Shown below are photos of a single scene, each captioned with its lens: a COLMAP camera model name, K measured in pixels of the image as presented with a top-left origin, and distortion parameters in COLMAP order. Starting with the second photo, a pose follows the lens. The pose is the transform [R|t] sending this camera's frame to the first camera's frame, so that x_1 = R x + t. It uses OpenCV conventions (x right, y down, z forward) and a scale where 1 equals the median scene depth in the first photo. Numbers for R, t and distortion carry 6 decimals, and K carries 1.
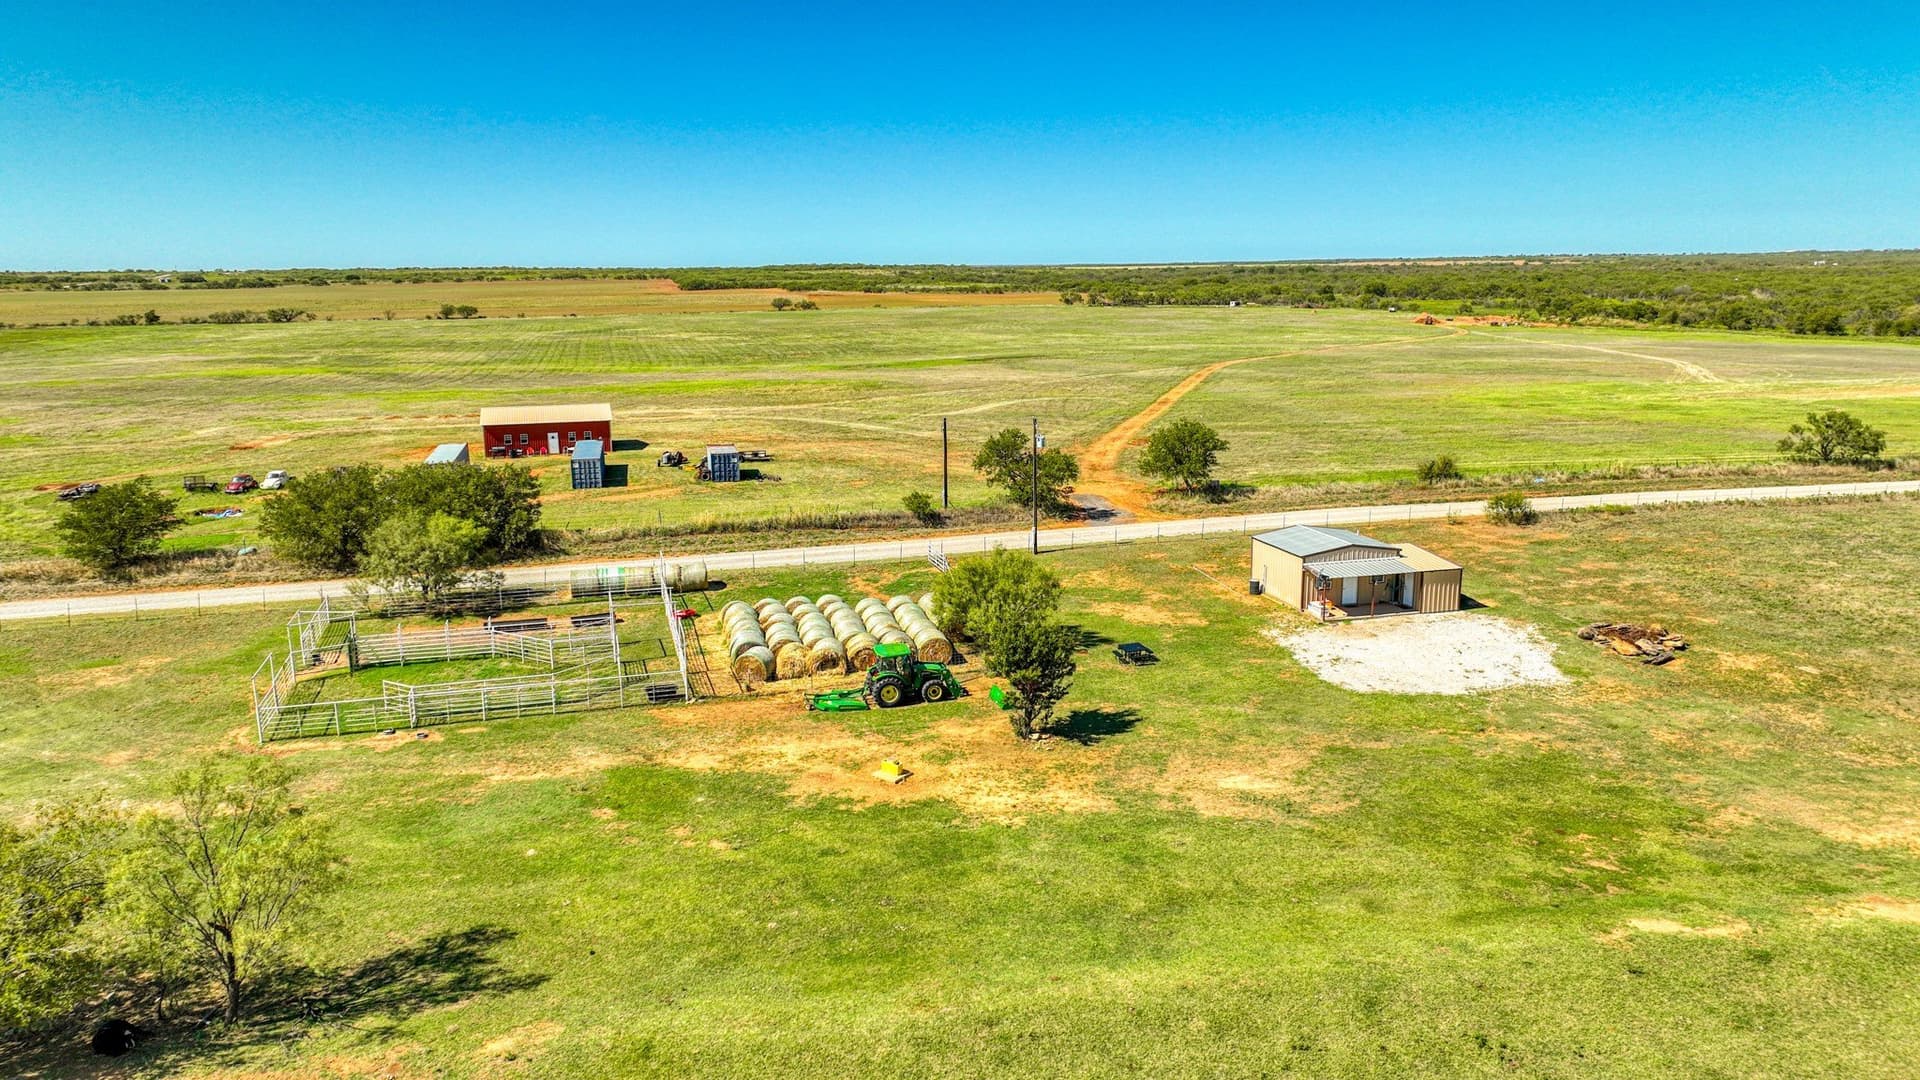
lens RADIAL K [[1347.7, 0, 958.7], [0, 1347.7, 538.9], [0, 0, 1]] dist [0.005429, 0.007861]
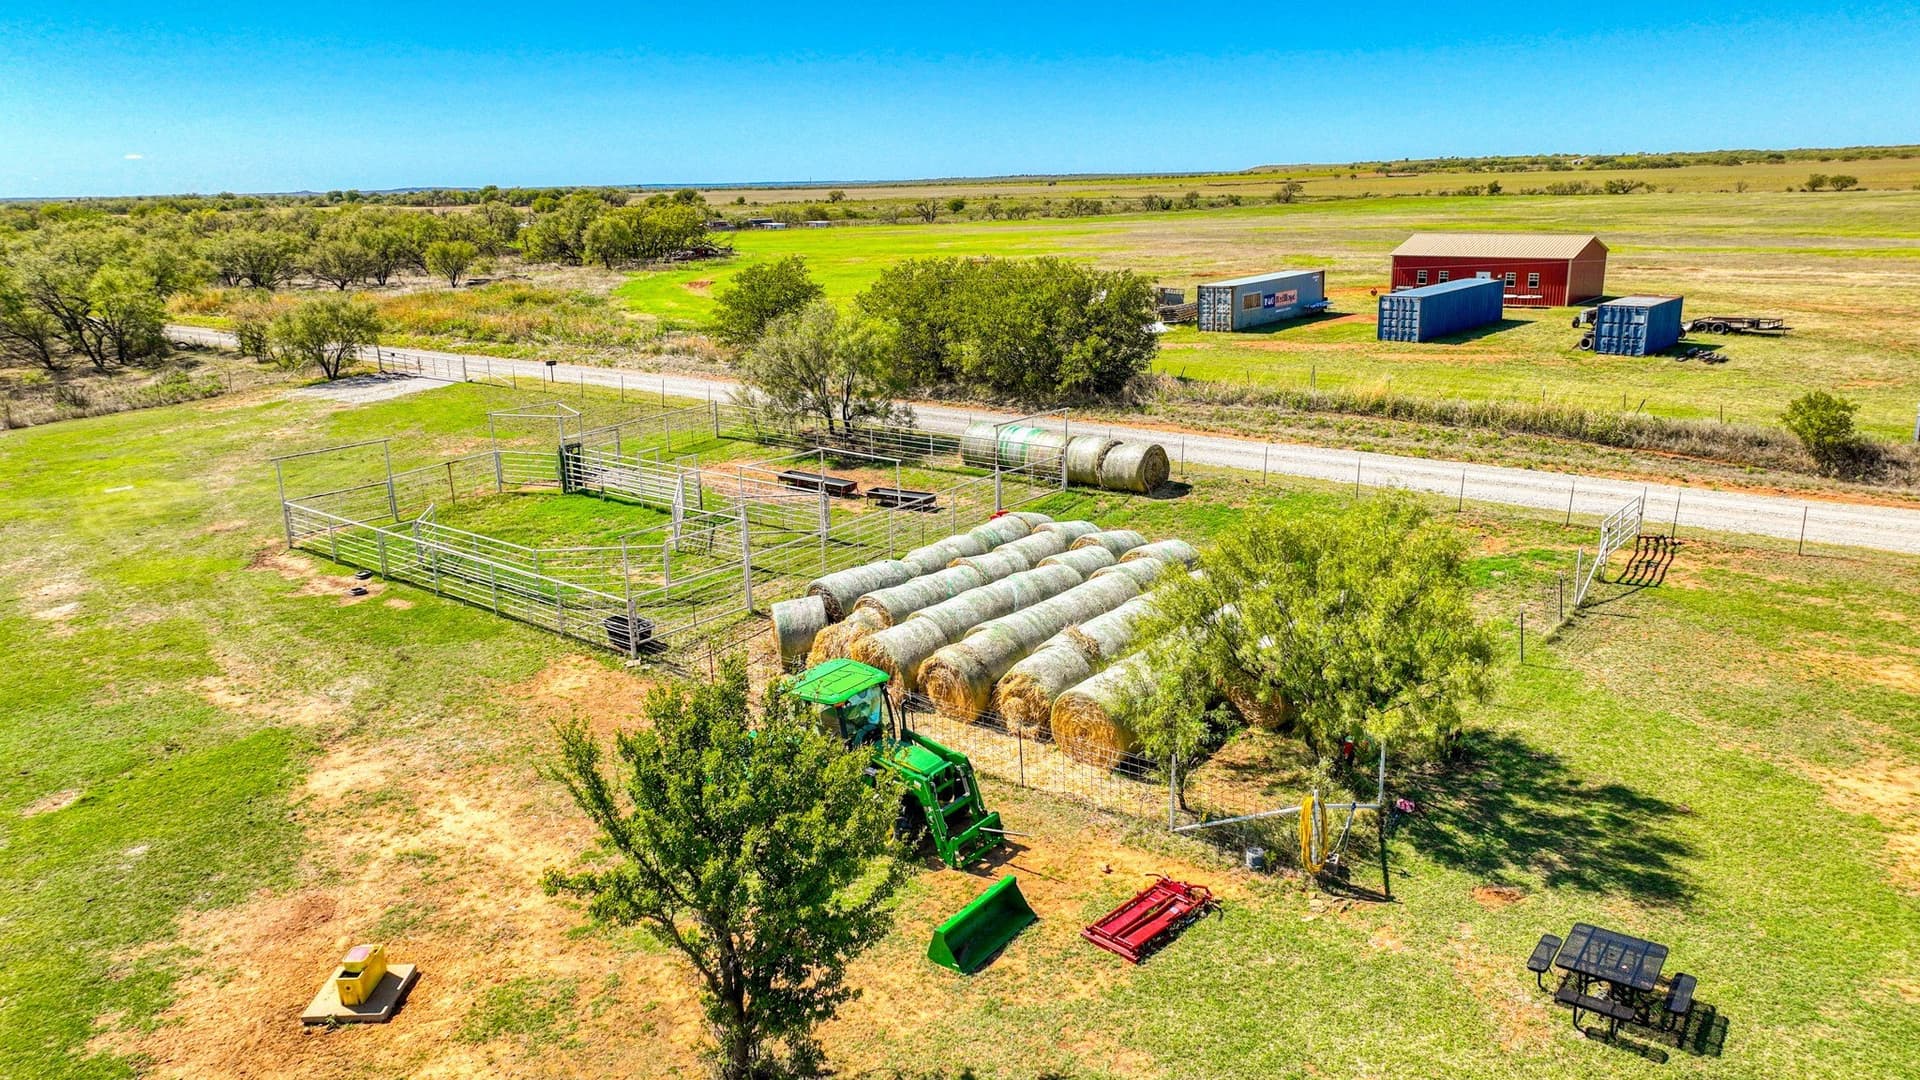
lens RADIAL K [[1347.7, 0, 957.5], [0, 1347.7, 535.7], [0, 0, 1]] dist [0.005429, 0.007861]
pose [[0.572315, 0.208486, -0.793089, 0.028170], [-0.147562, 0.977537, 0.150489, -0.002303], [0.806648, 0.030903, 0.590223, 0.084632]]
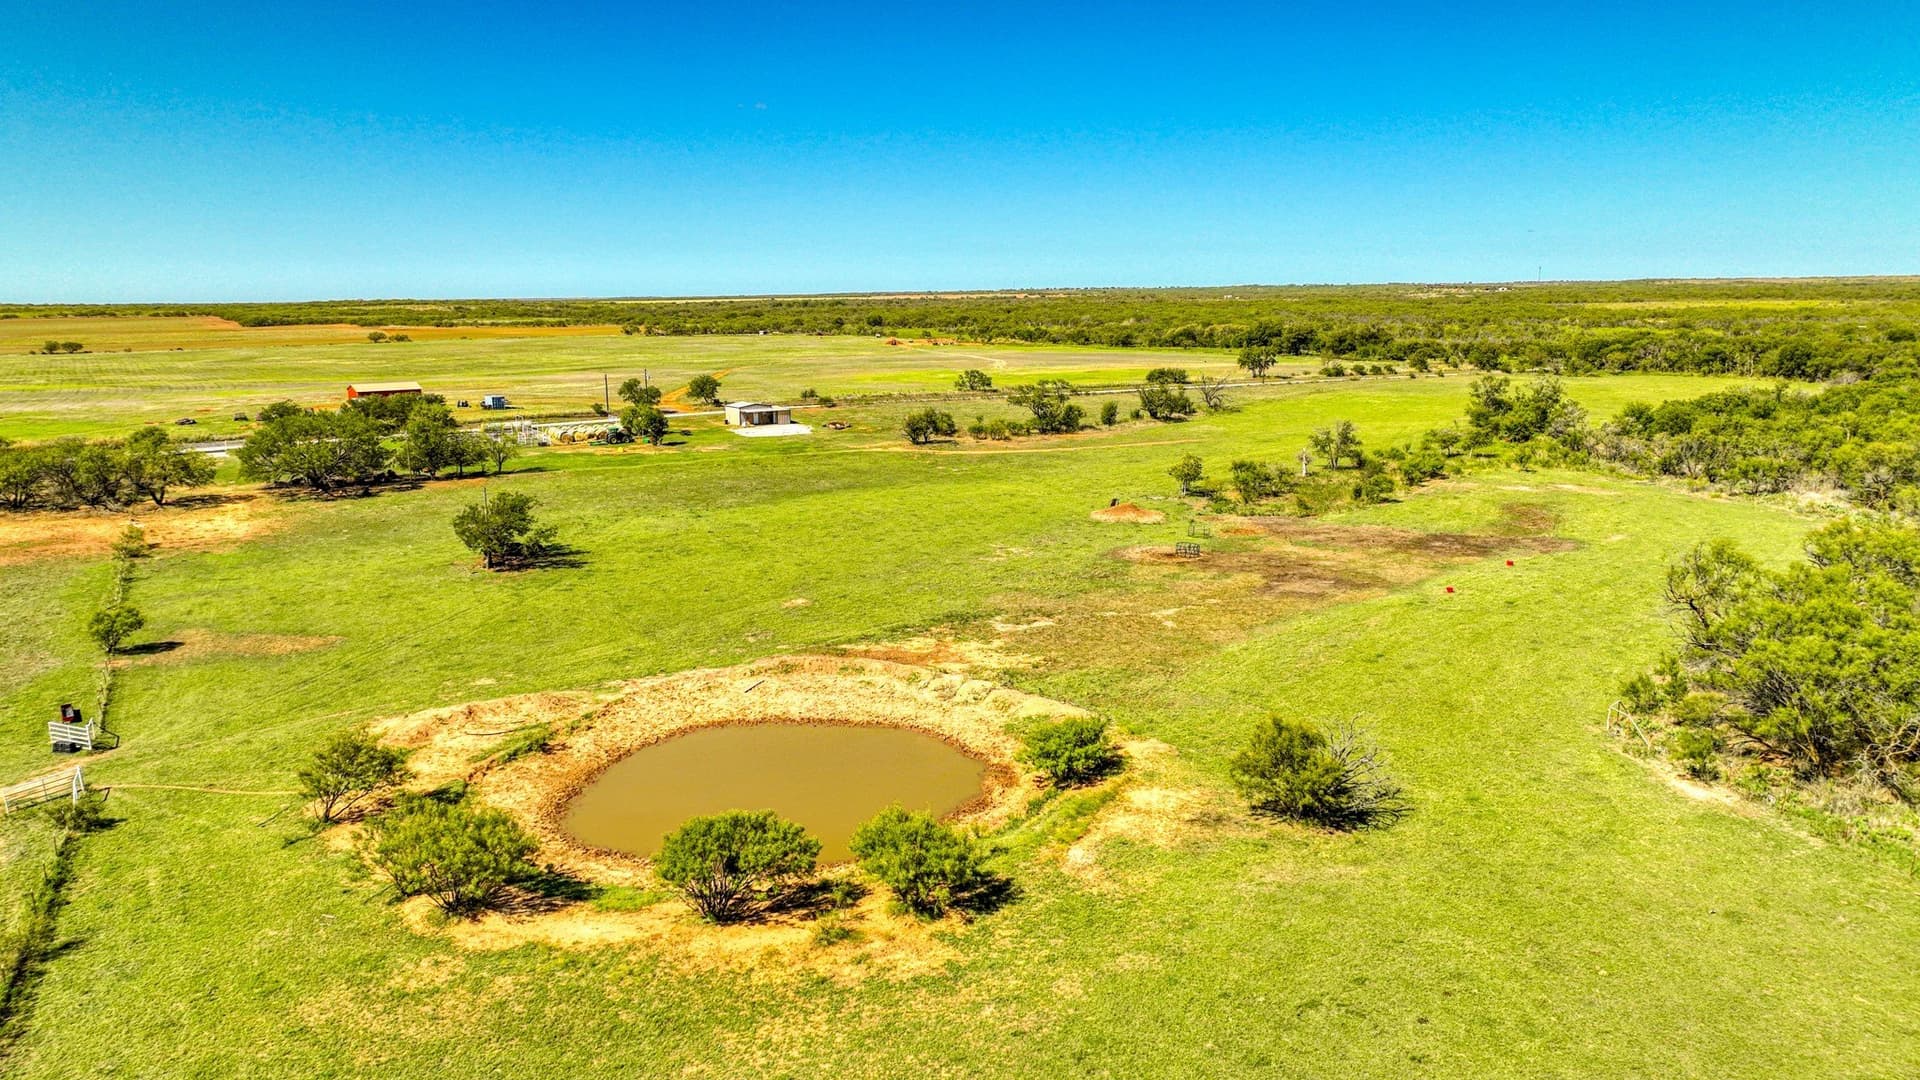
lens RADIAL K [[1347.7, 0, 957.2], [0, 1347.7, 536.5], [0, 0, 1]] dist [0.005429, 0.007861]
pose [[0.947614, -0.059246, 0.313875, -0.035281], [0.067074, 0.997647, -0.014190, 0.052506], [-0.312296, 0.034500, 0.949358, -0.282910]]
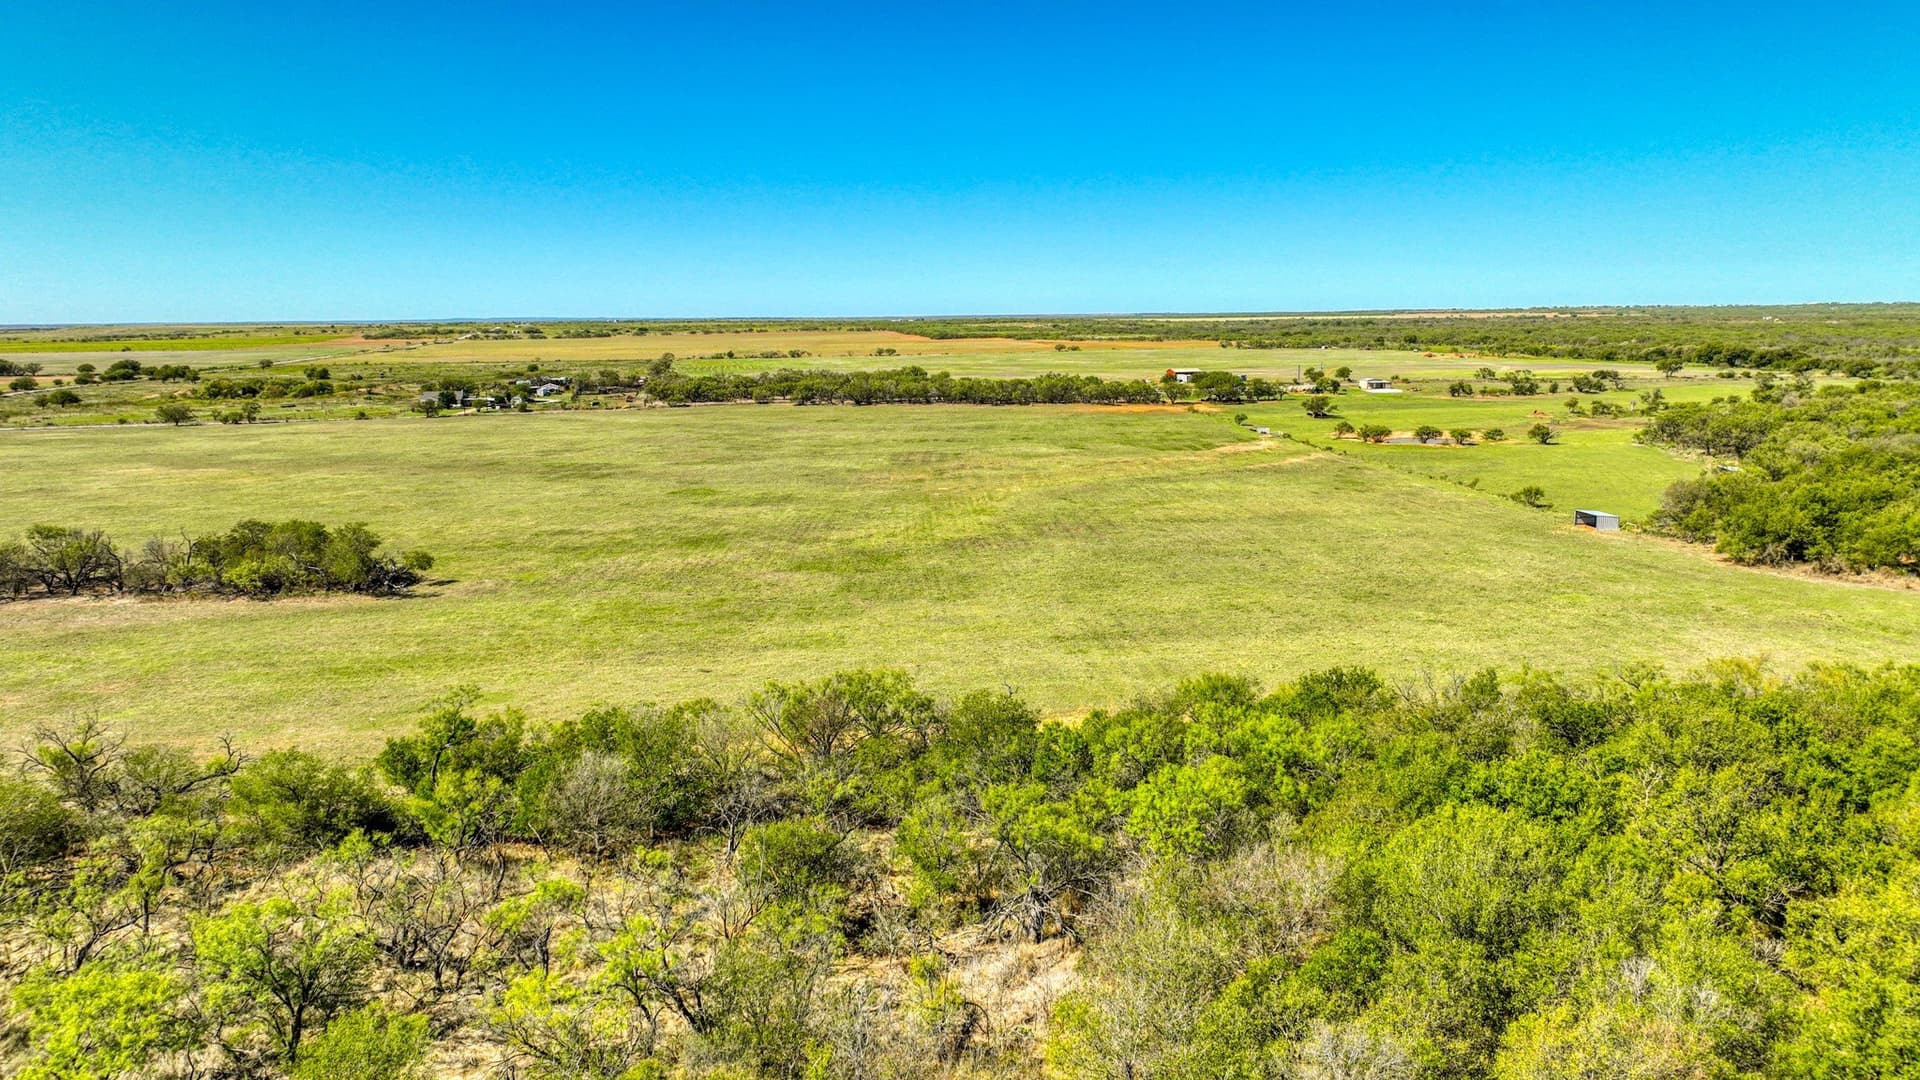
lens RADIAL K [[1347.7, 0, 958.7], [0, 1347.7, 533.9], [0, 0, 1]] dist [0.005429, 0.007861]
pose [[0.999116, 0.006602, -0.041527, -0.204926], [-0.008171, 0.999254, -0.037732, 0.143365], [0.041247, 0.038038, 0.998425, -0.789374]]
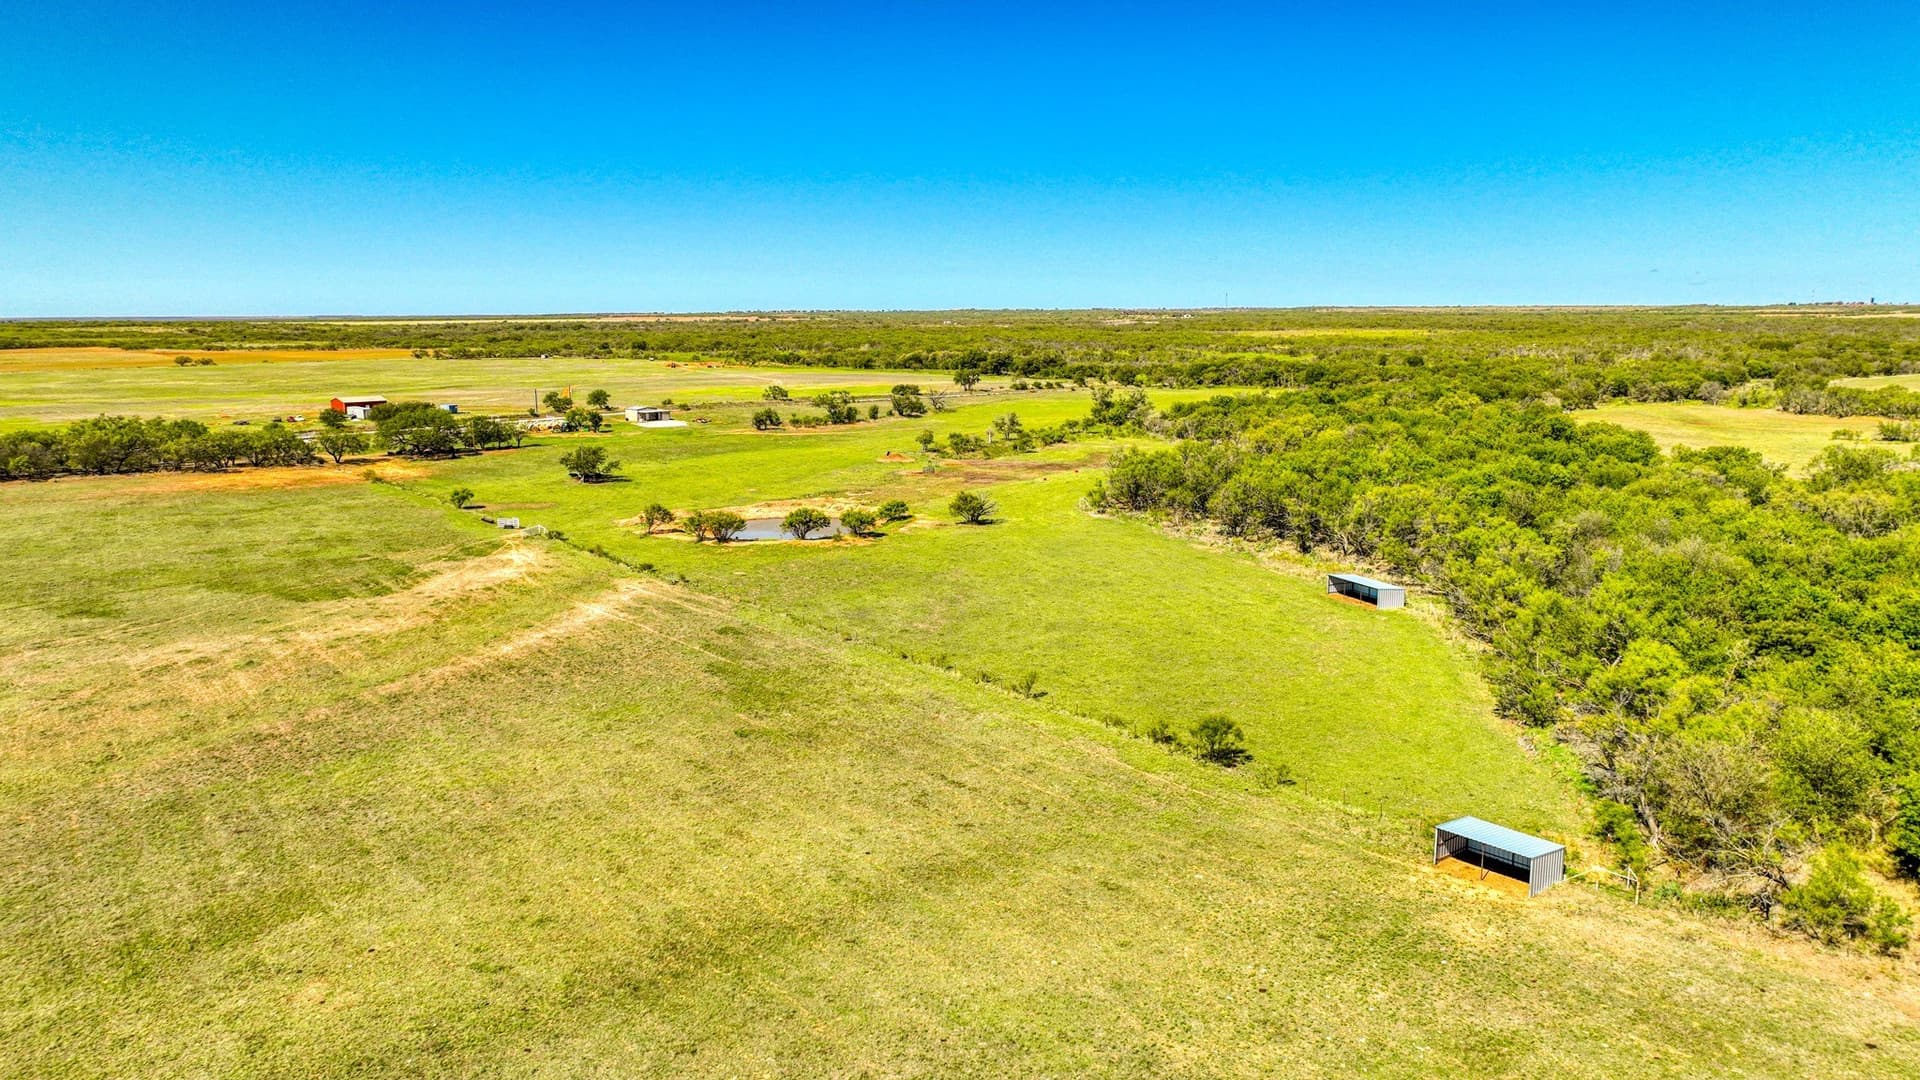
lens RADIAL K [[1347.7, 0, 956.5], [0, 1347.7, 539.6], [0, 0, 1]] dist [0.005429, 0.007861]
pose [[0.864379, -0.080071, 0.496426, -0.160180], [0.098042, 0.995130, -0.010201, 0.085988], [-0.493191, 0.057488, 0.868019, -0.501069]]
